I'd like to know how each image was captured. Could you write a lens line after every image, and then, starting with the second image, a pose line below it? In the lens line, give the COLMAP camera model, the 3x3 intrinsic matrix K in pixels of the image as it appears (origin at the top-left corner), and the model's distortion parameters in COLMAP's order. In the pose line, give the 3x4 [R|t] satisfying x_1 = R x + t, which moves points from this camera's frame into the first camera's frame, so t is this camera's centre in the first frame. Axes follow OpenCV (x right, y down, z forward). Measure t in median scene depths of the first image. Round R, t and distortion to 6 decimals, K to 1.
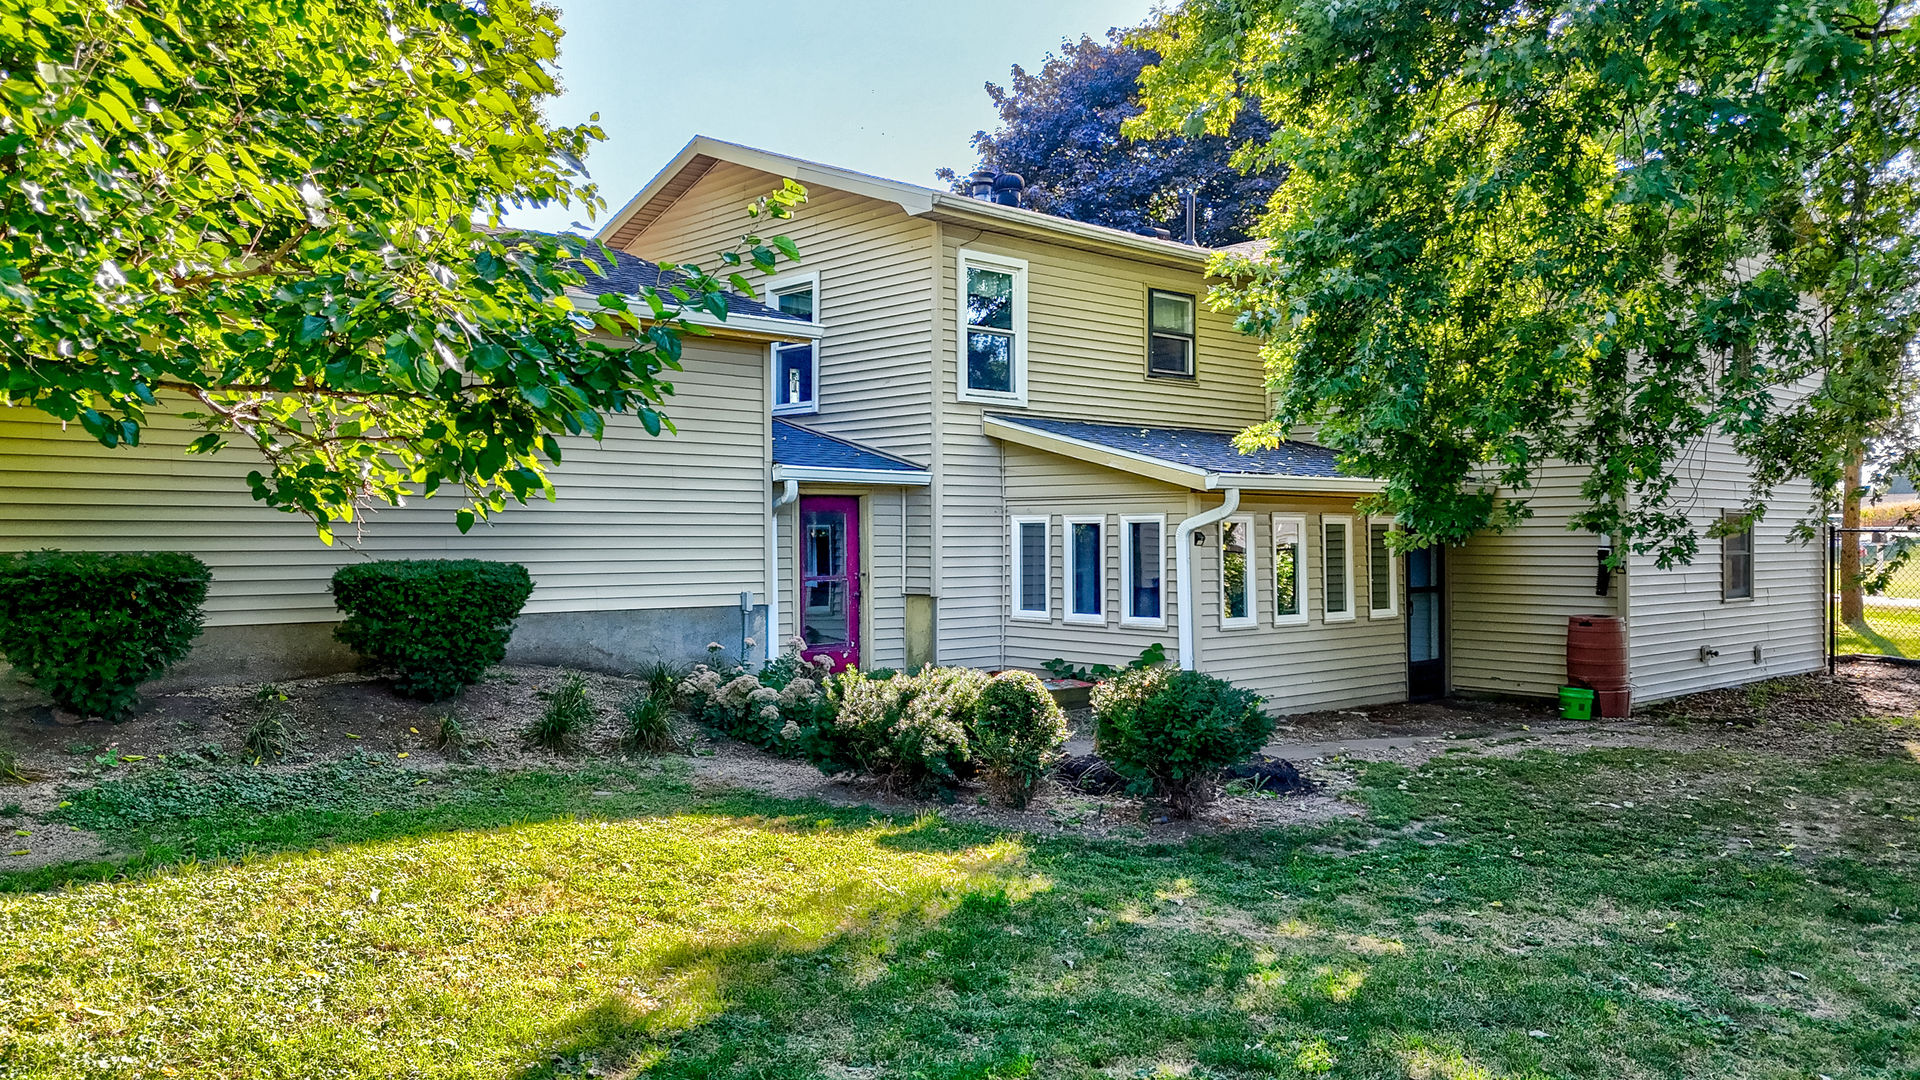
lens RADIAL K [[1396.7, 0, 960.0], [0, 1396.7, 540.0], [0, 0, 1]] dist [0.084677, -0.057035]
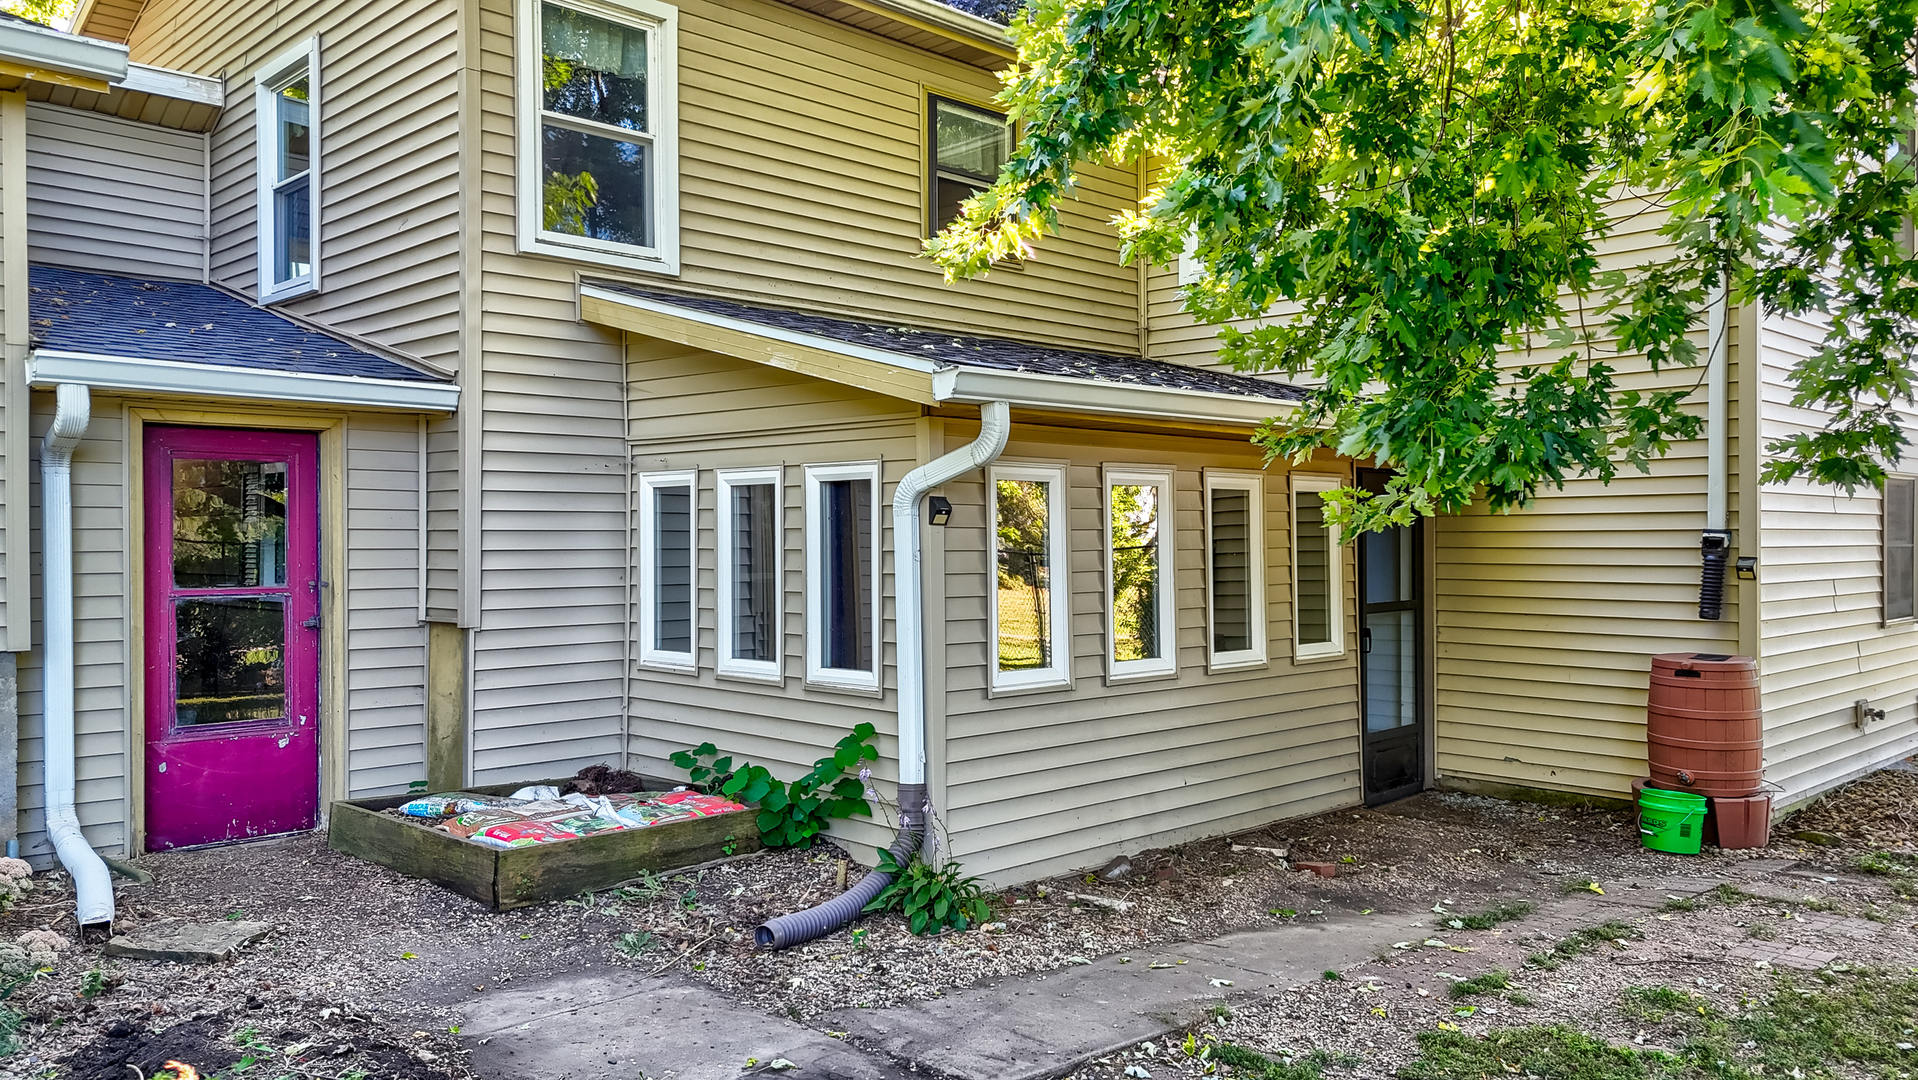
lens RADIAL K [[1415.5, 0, 959.0], [0, 1415.5, 540.0], [0, 0, 1]] dist [0.095285, -0.000309]
pose [[0.999360, -0.000099, 0.035785, 0.143230], [0.000030, 0.999998, 0.001930, 0.007179], [-0.035785, -0.001928, 0.999358, 0.456539]]
